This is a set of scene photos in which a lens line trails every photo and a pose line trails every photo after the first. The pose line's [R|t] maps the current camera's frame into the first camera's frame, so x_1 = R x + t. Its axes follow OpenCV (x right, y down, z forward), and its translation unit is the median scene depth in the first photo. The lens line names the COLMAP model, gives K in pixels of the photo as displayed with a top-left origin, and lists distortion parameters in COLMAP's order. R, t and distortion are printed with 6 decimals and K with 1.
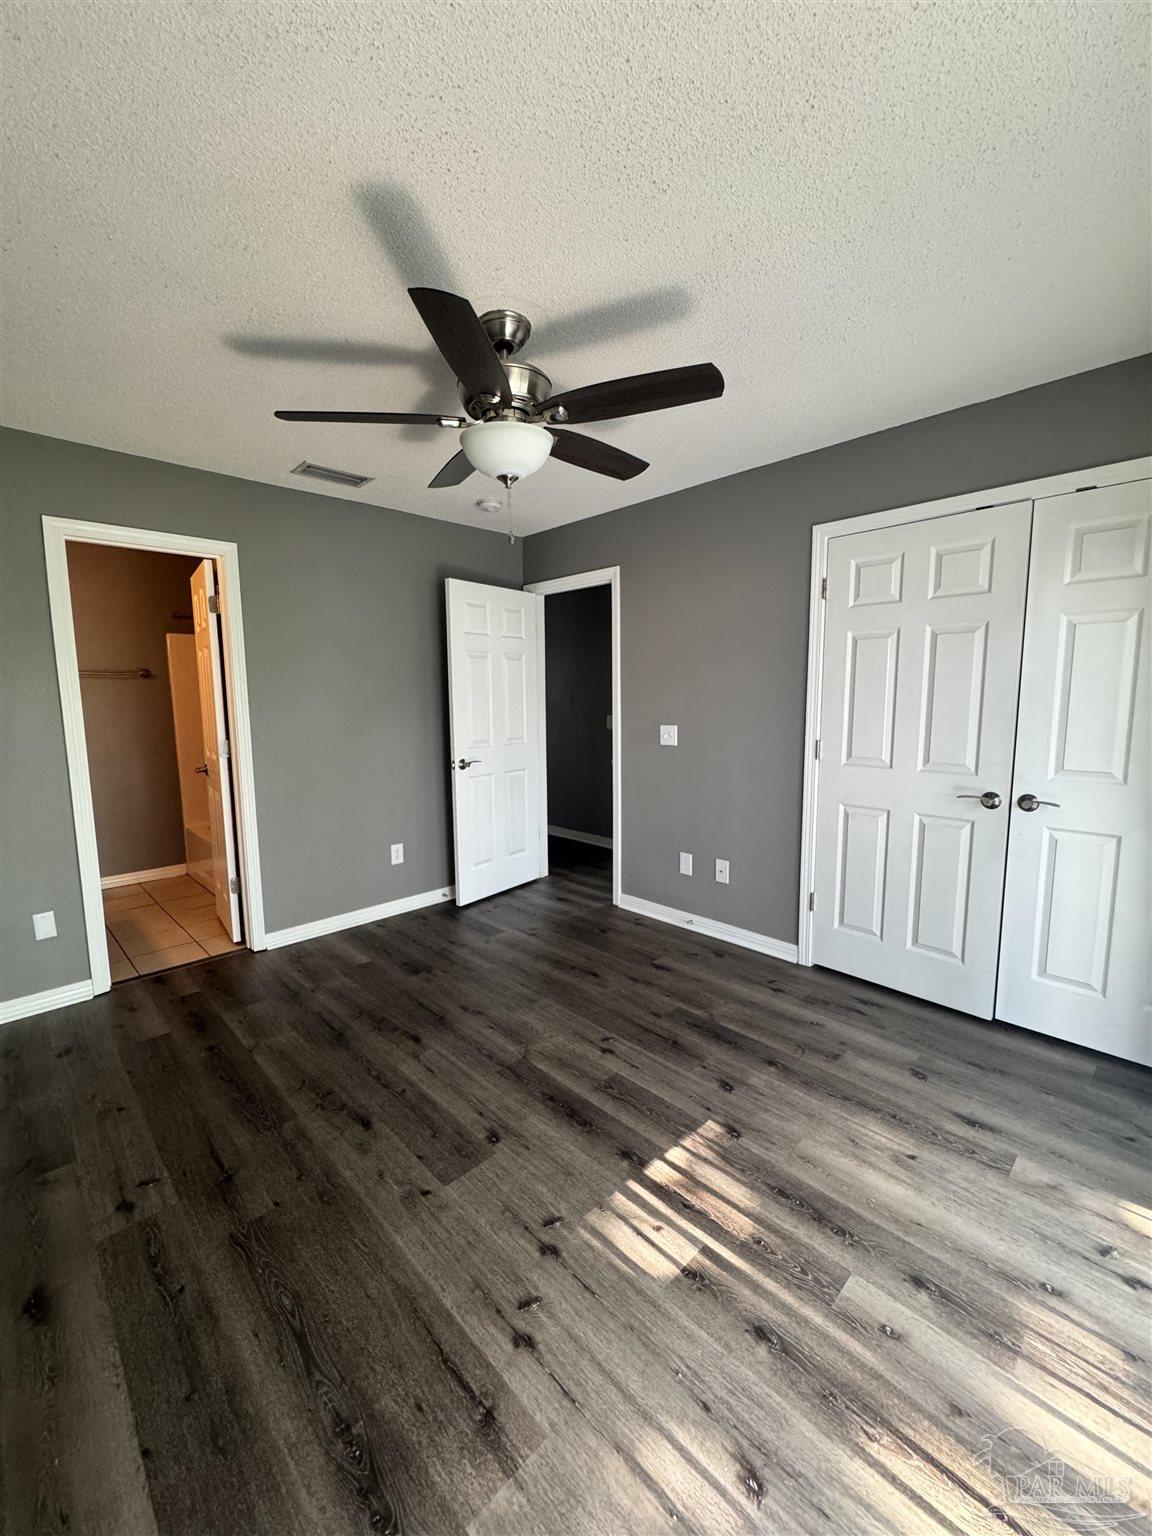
lens RADIAL K [[623.1, 0, 576.0], [0, 623.1, 768.0], [0, 0, 1]] dist [-0.011701, 0.003054]
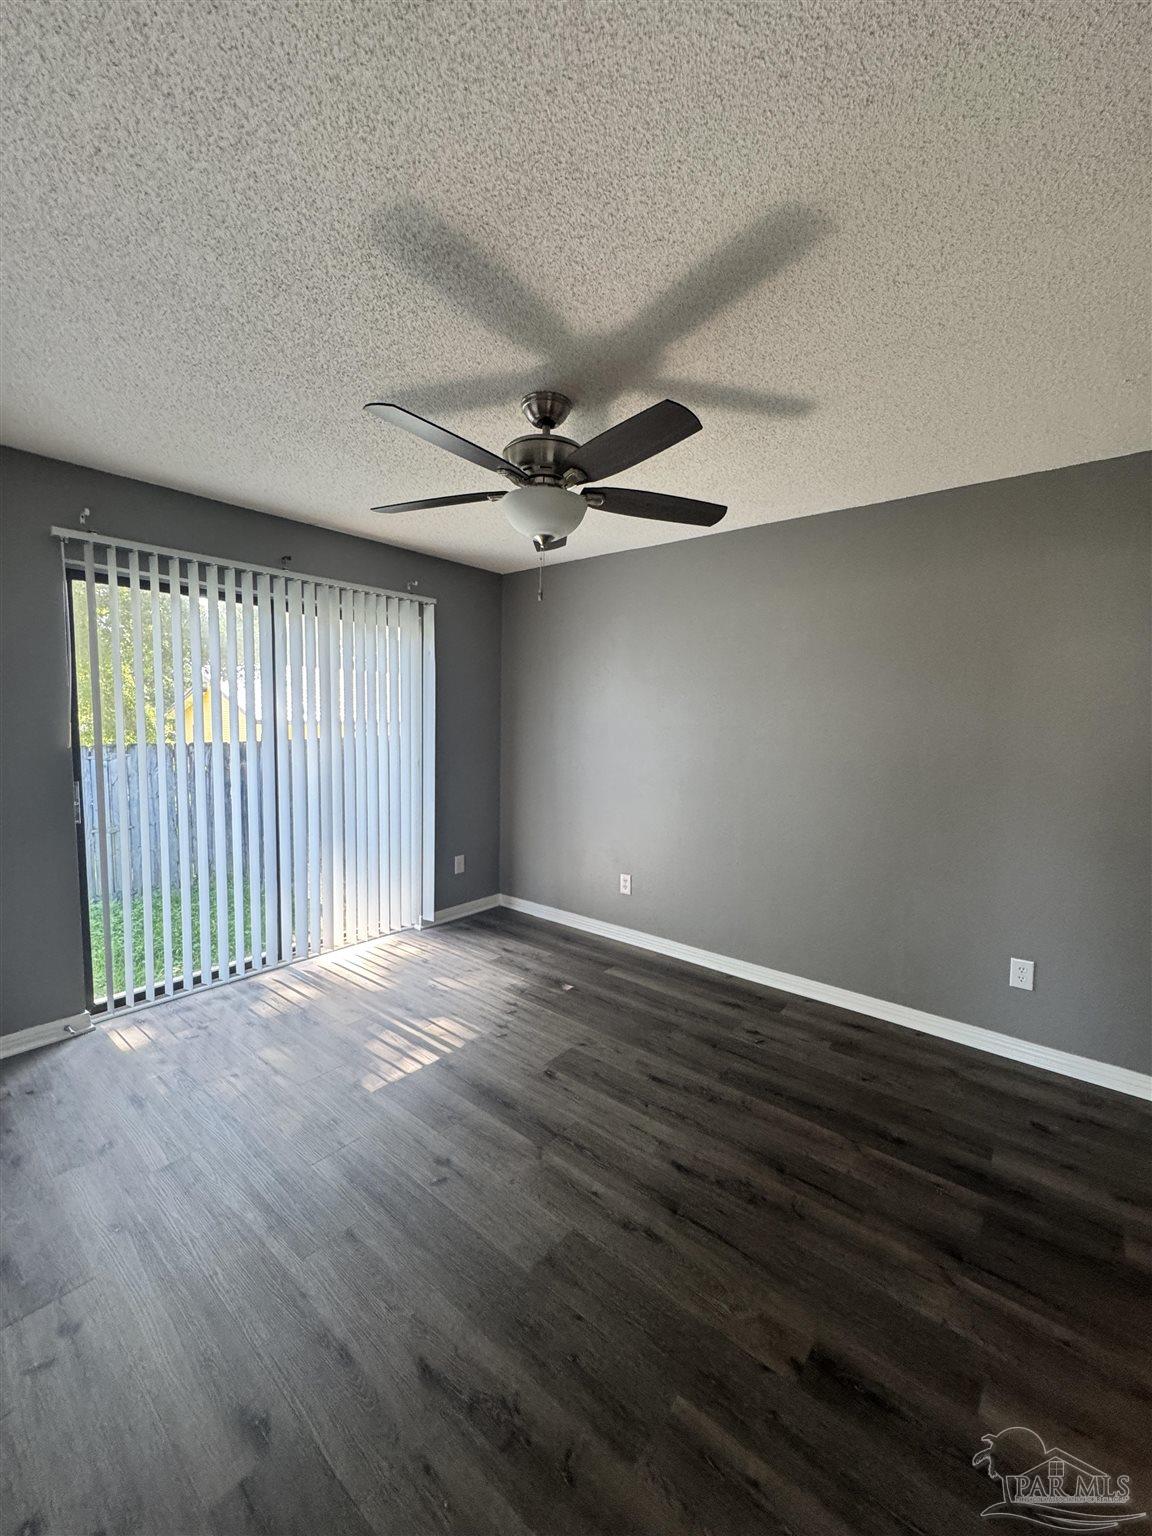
lens RADIAL K [[623.1, 0, 576.0], [0, 623.1, 768.0], [0, 0, 1]] dist [-0.011701, 0.003054]
pose [[-0.993434, -0.002079, -0.114391, -0.032518], [-0.026186, 0.977425, 0.209652, -0.253963], [0.111373, 0.211271, -0.971062, 1.796644]]
